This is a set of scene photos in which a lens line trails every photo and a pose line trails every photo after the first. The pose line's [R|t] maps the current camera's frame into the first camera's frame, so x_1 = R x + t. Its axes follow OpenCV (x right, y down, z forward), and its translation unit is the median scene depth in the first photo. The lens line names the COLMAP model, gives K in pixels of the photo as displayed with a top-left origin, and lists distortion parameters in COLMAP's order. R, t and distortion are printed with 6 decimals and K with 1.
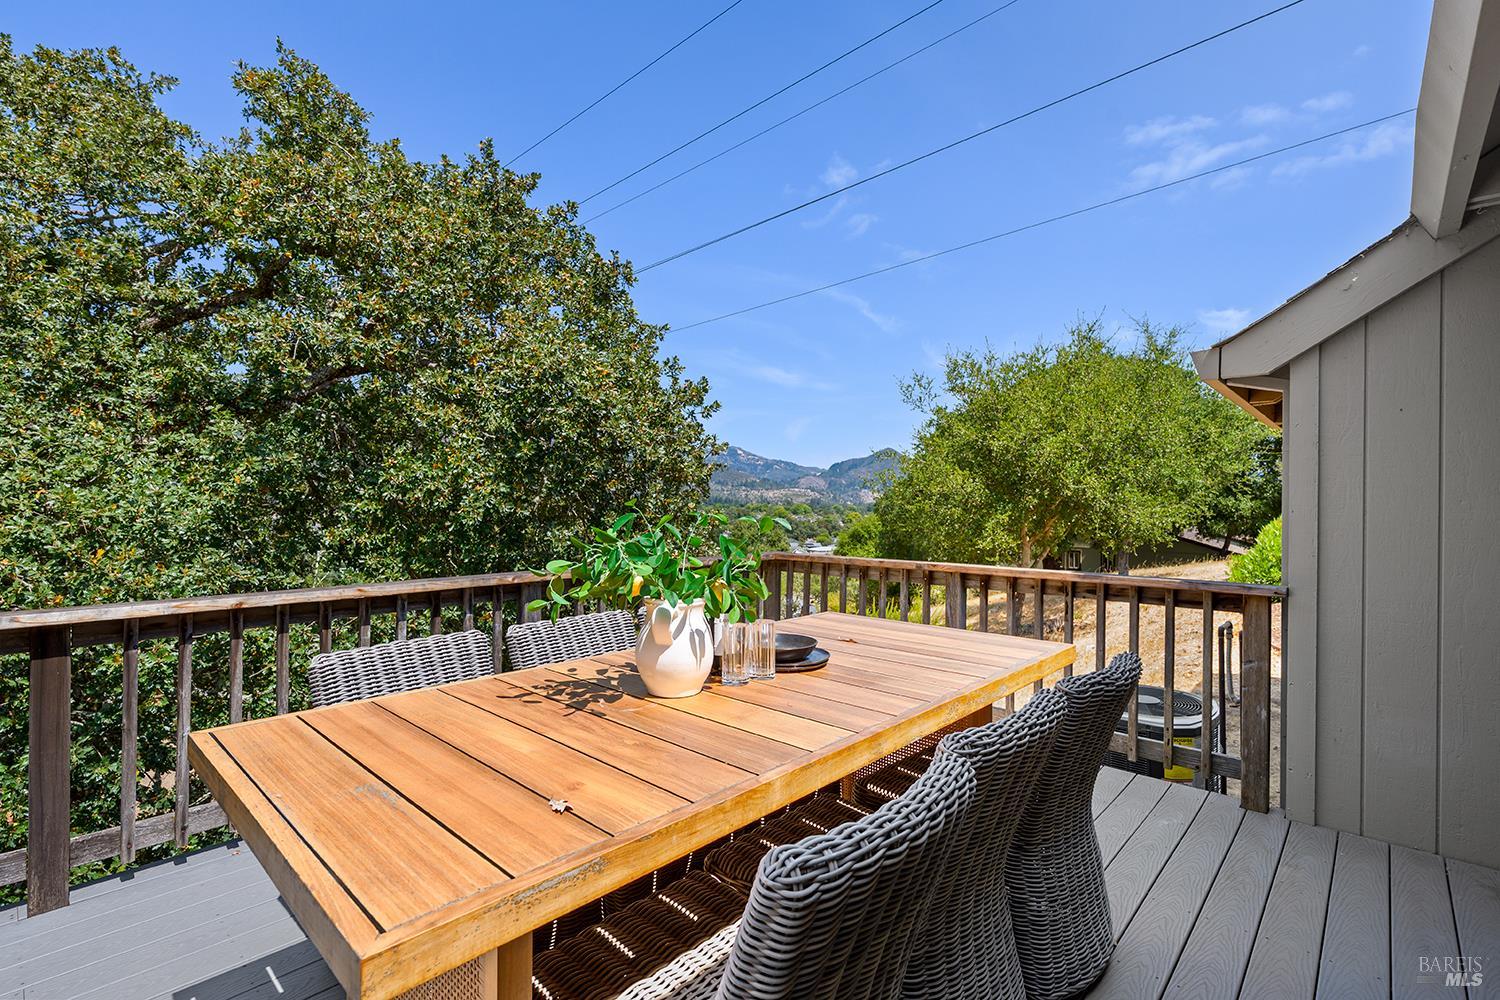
lens RADIAL K [[672.2, 0, 756.1], [0, 672.2, 509.1], [0, 0, 1]] dist [0.003894, 0.000973]
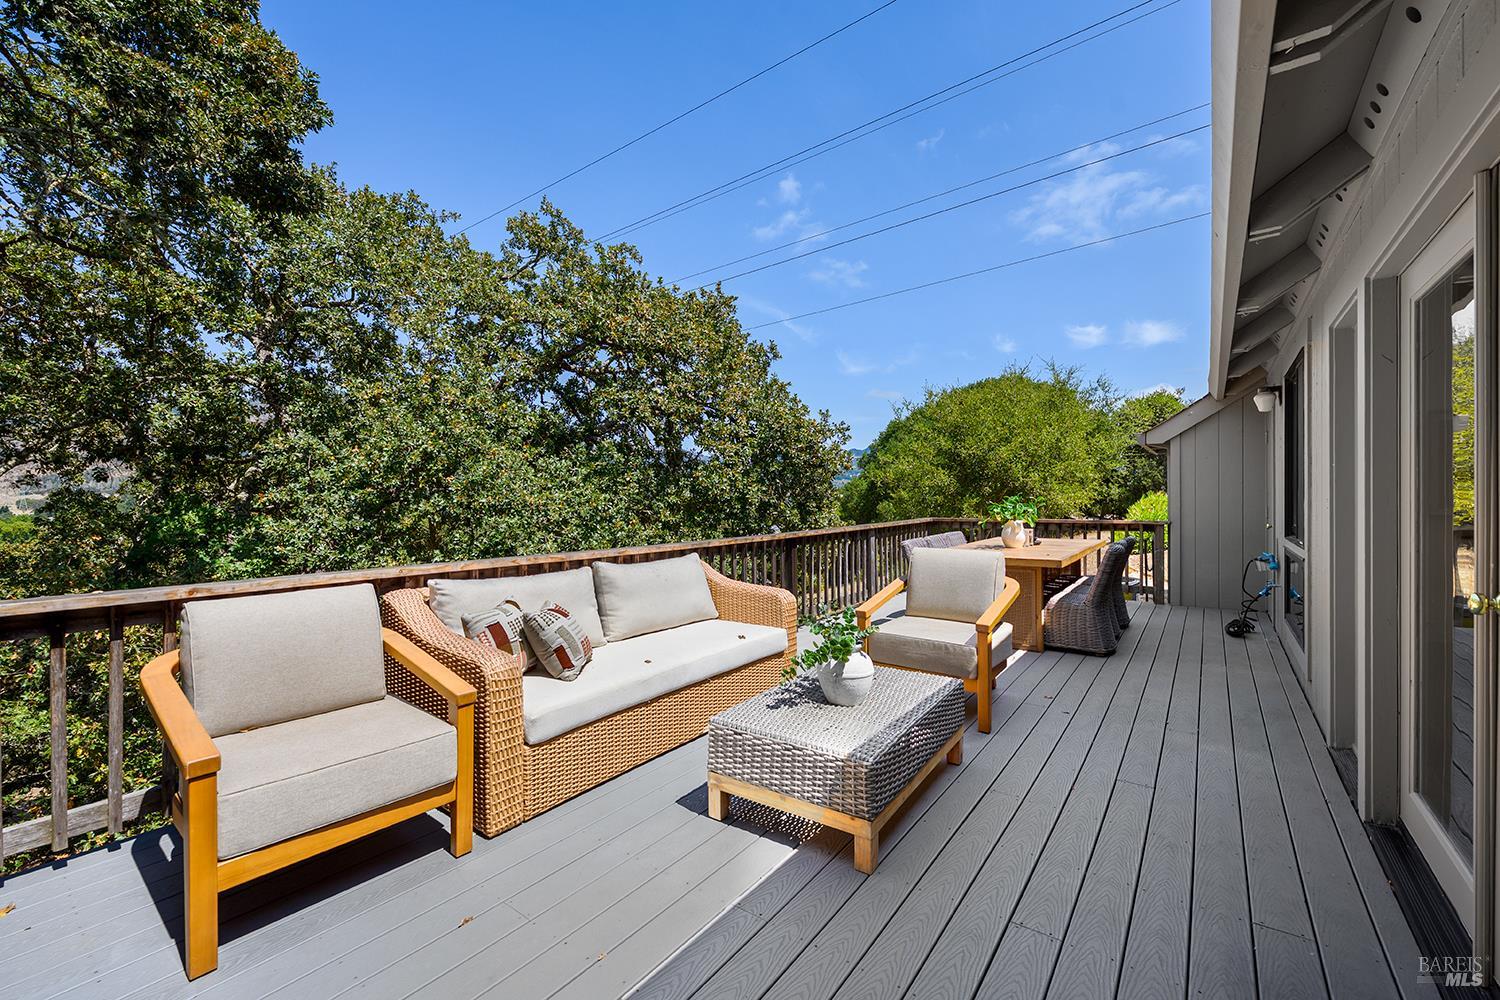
lens RADIAL K [[598.8, 0, 743.7], [0, 598.8, 500.6], [0, 0, 1]] dist [-0.002047, -0.000122]
pose [[0.996343, -0.009979, 0.084863, -0.325315], [0.009622, 0.999943, 0.004619, -0.000017], [-0.084904, -0.003786, 0.996382, -0.364010]]
